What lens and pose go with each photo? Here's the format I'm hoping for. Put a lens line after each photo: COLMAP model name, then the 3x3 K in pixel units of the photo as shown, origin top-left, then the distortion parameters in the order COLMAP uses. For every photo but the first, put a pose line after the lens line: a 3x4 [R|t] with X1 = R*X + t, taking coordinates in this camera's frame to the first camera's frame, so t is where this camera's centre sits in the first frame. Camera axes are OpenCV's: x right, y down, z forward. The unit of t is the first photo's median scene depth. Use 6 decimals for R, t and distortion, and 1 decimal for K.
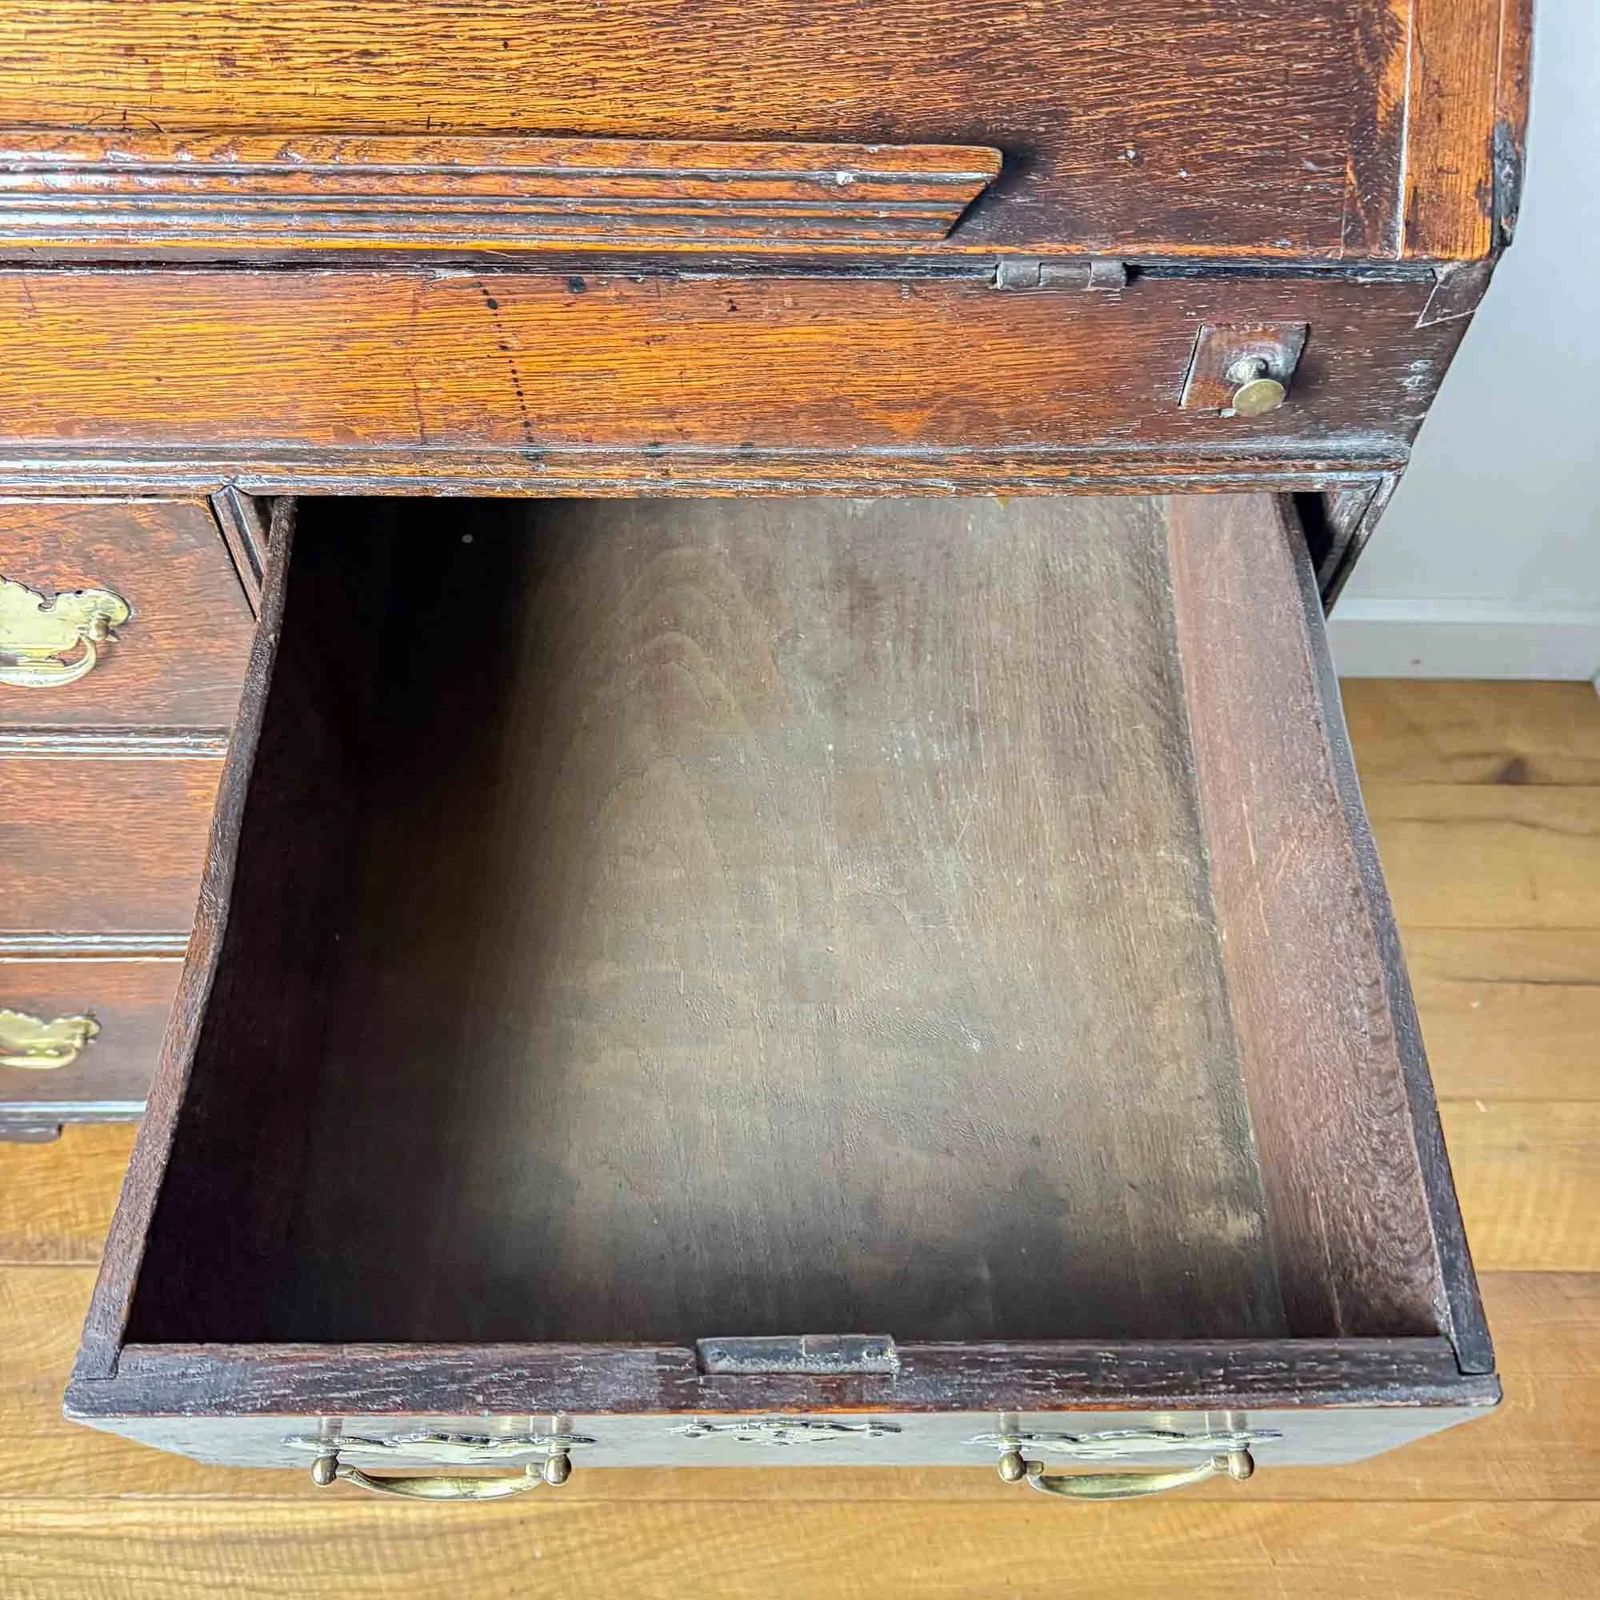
lens RADIAL K [[1522.6, 0, 792.7], [0, 1522.6, 796.7], [0, 0, 1]] dist [0.134555, -0.268921]
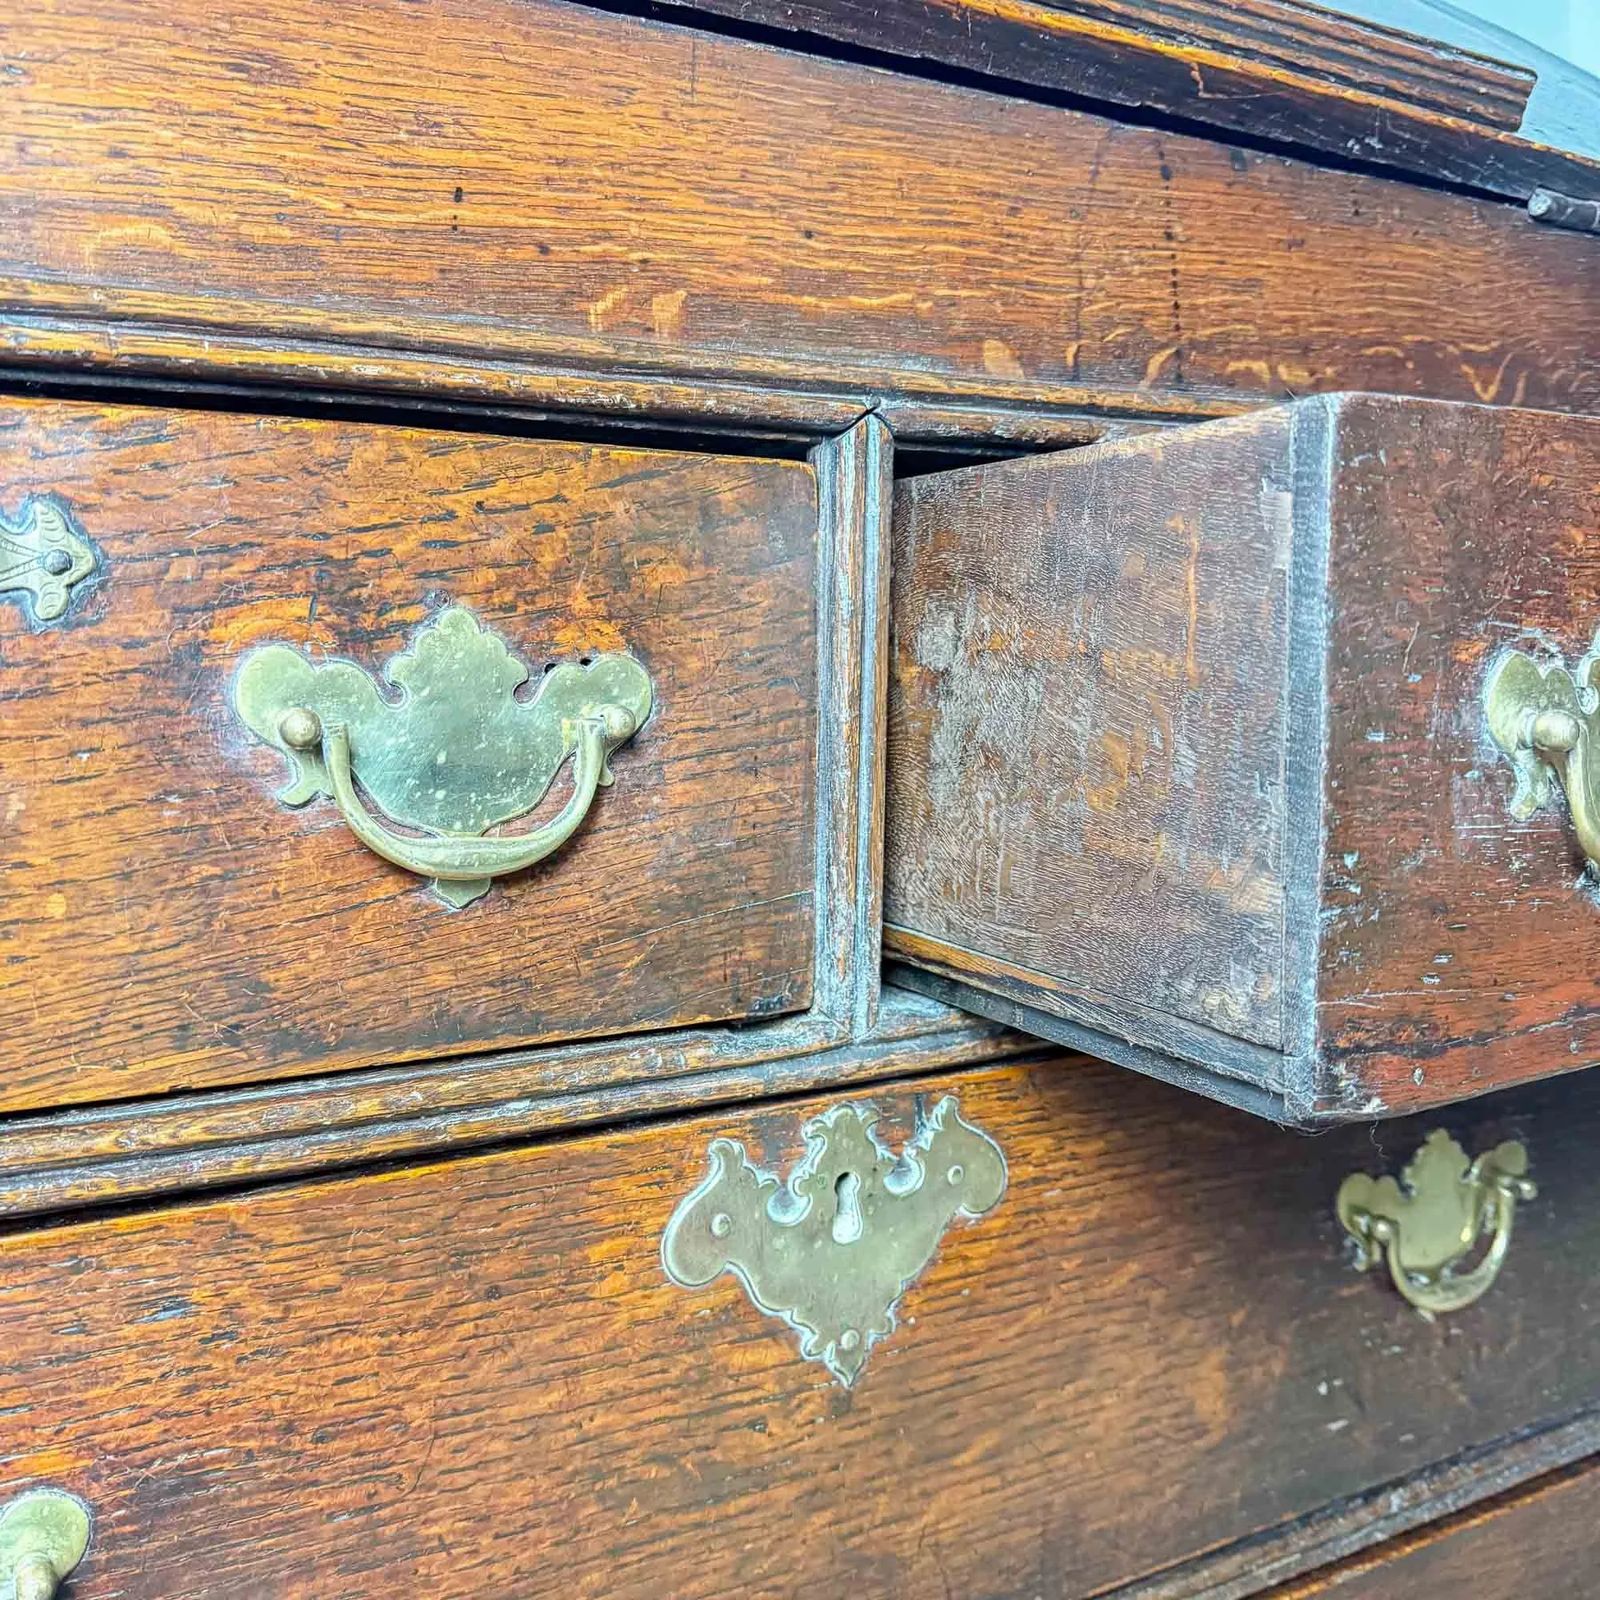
lens RADIAL K [[1522.6, 0, 792.7], [0, 1522.6, 796.7], [0, 0, 1]] dist [0.134555, -0.268921]
pose [[0.879118, -0.077840, 0.470205, -0.819512], [0.409891, 0.626885, -0.662574, 0.389738], [-0.243190, 0.775214, 0.583012, 0.827868]]
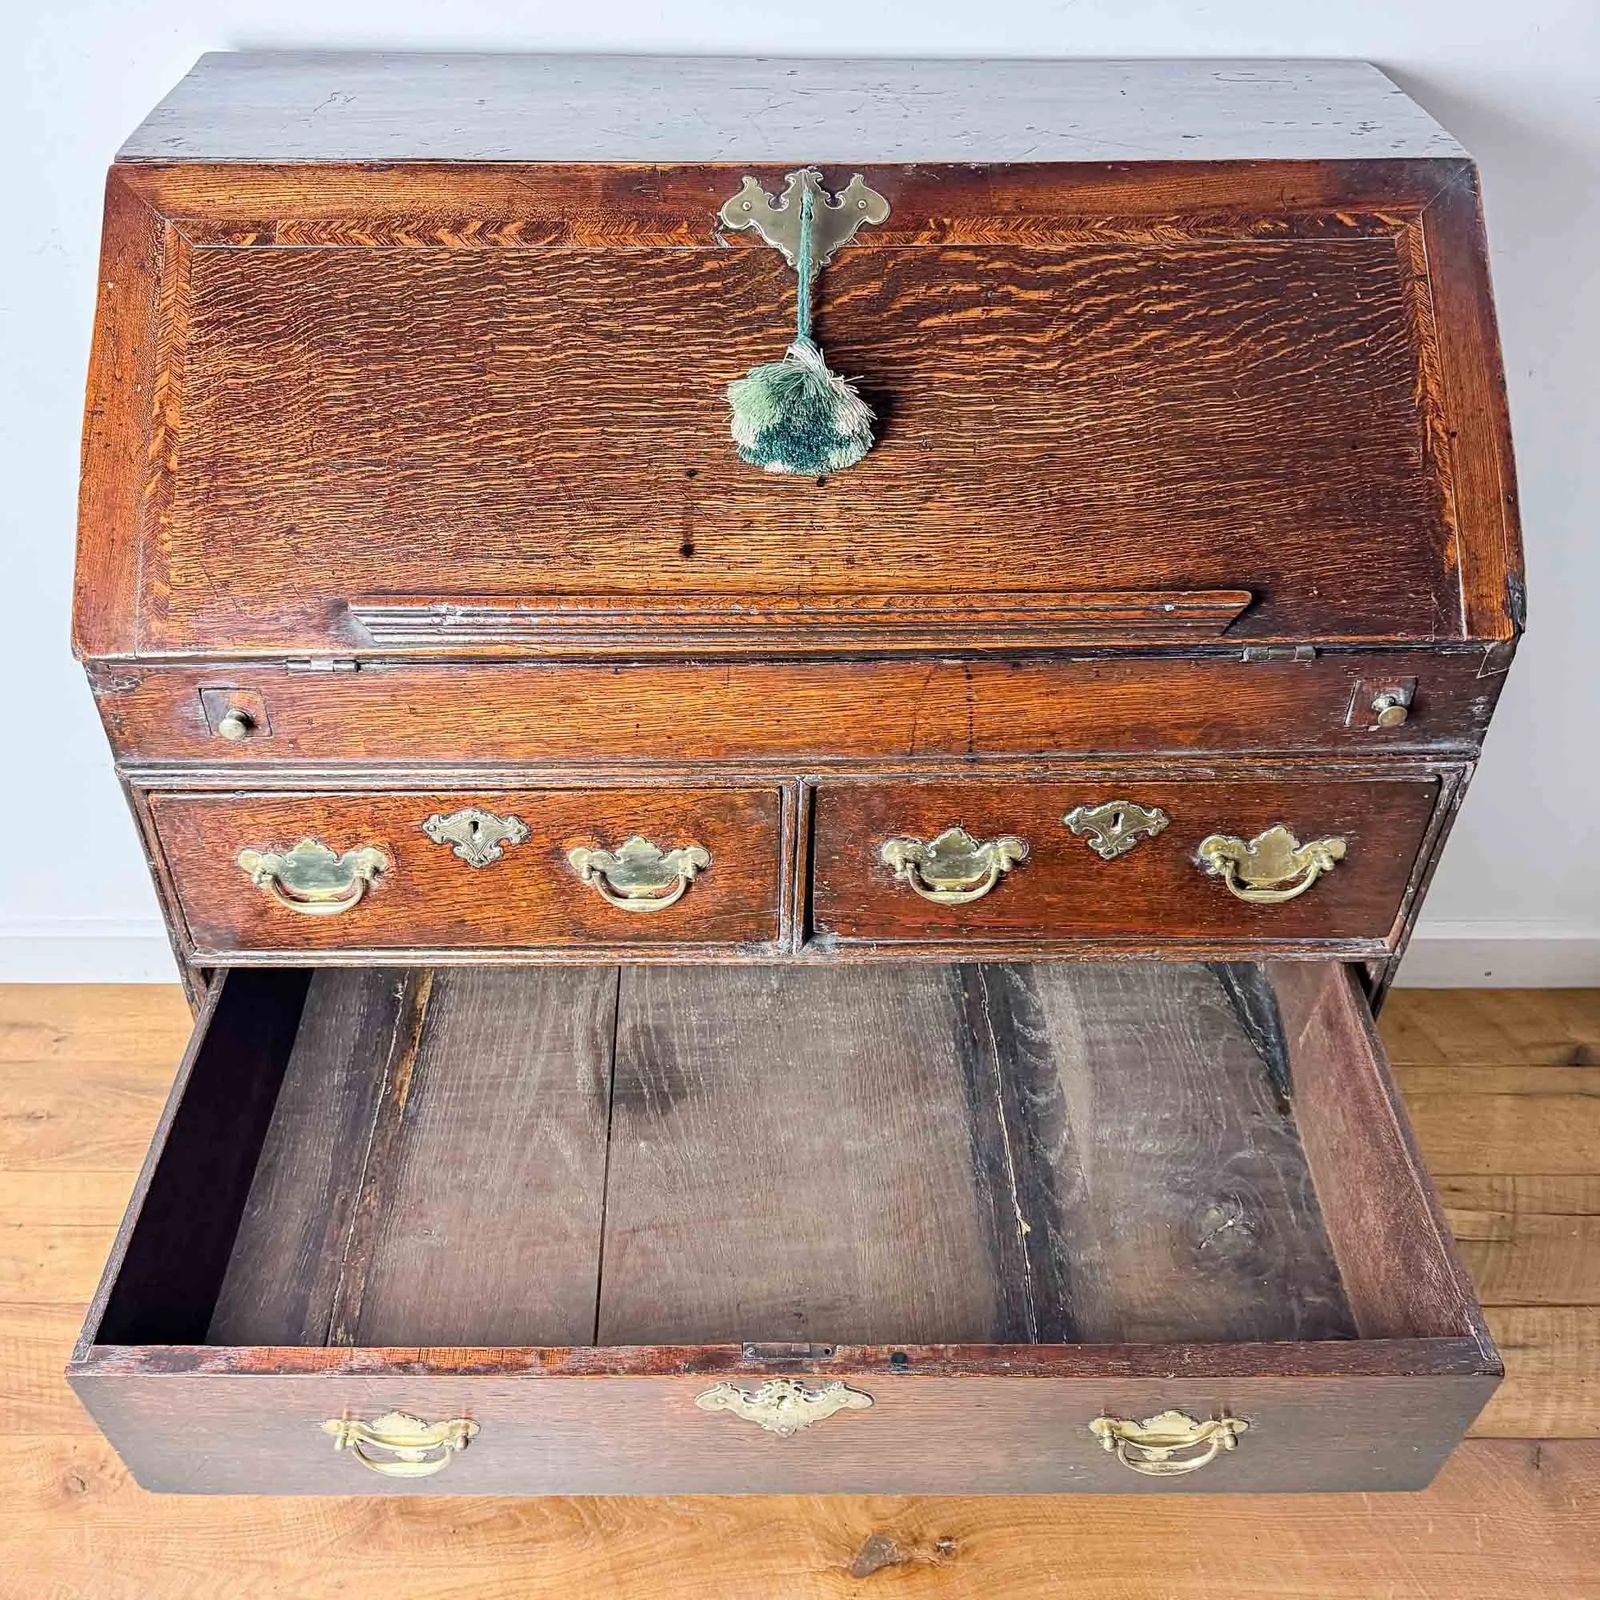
lens RADIAL K [[1550.6, 0, 777.8], [0, 1550.6, 823.4], [0, 0, 1]] dist [0.157993, -0.294301]
pose [[0.999544, -0.018185, -0.024102, -0.388997], [0.011293, 0.965503, -0.260147, 0.346717], [0.028001, 0.259757, 0.965268, -0.795603]]
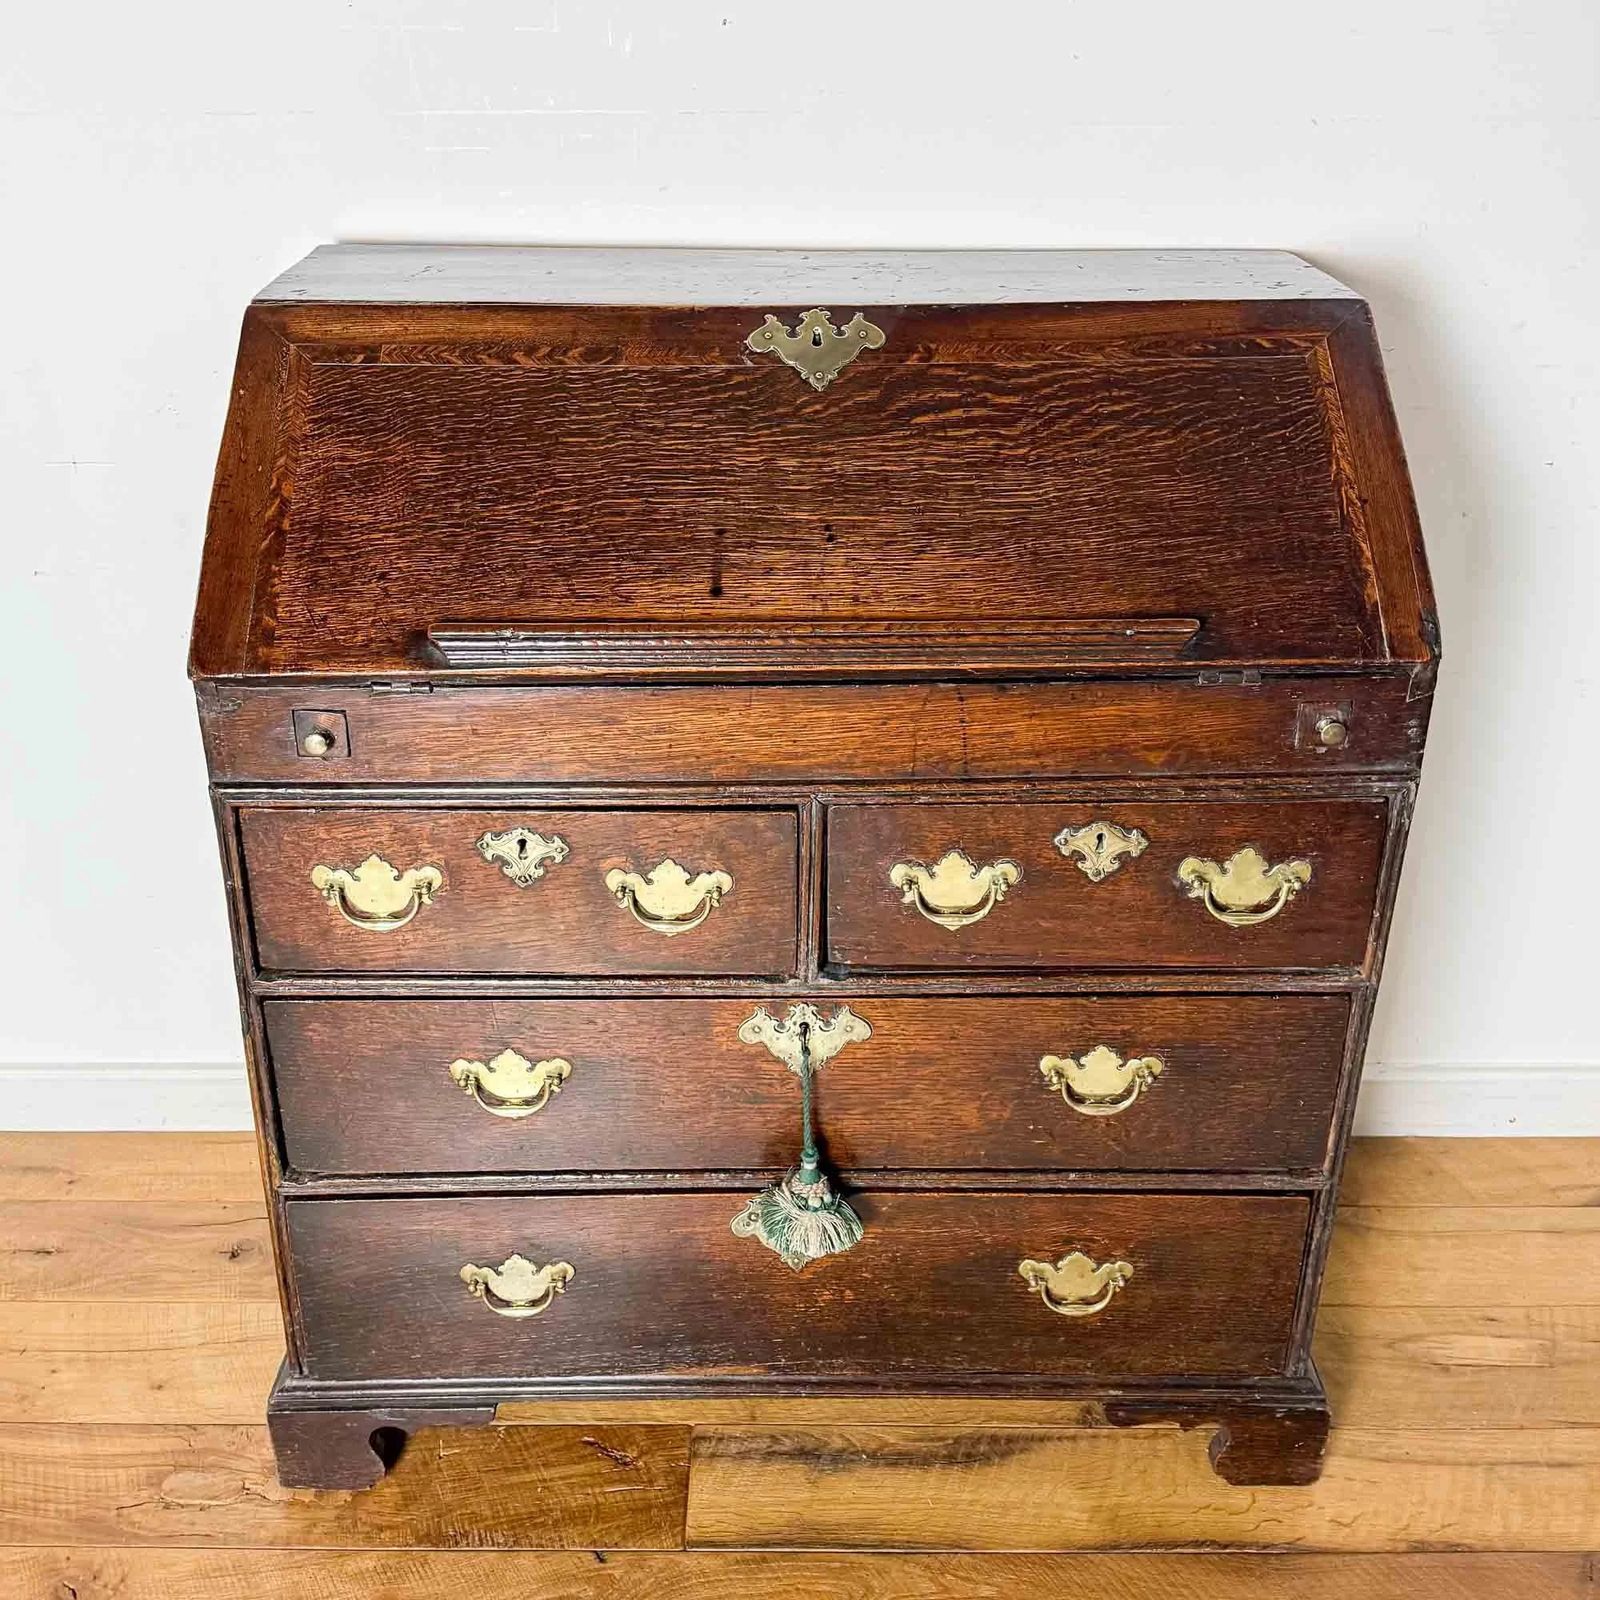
lens RADIAL K [[1659.7, 0, 782.8], [0, 1659.7, 734.1], [0, 0, 1]] dist [0.159360, -0.235247]
pose [[0.999296, -0.026258, -0.026813, -0.386337], [0.009657, 0.870315, -0.492400, 0.871899], [0.036265, 0.491794, 0.869956, -1.011872]]
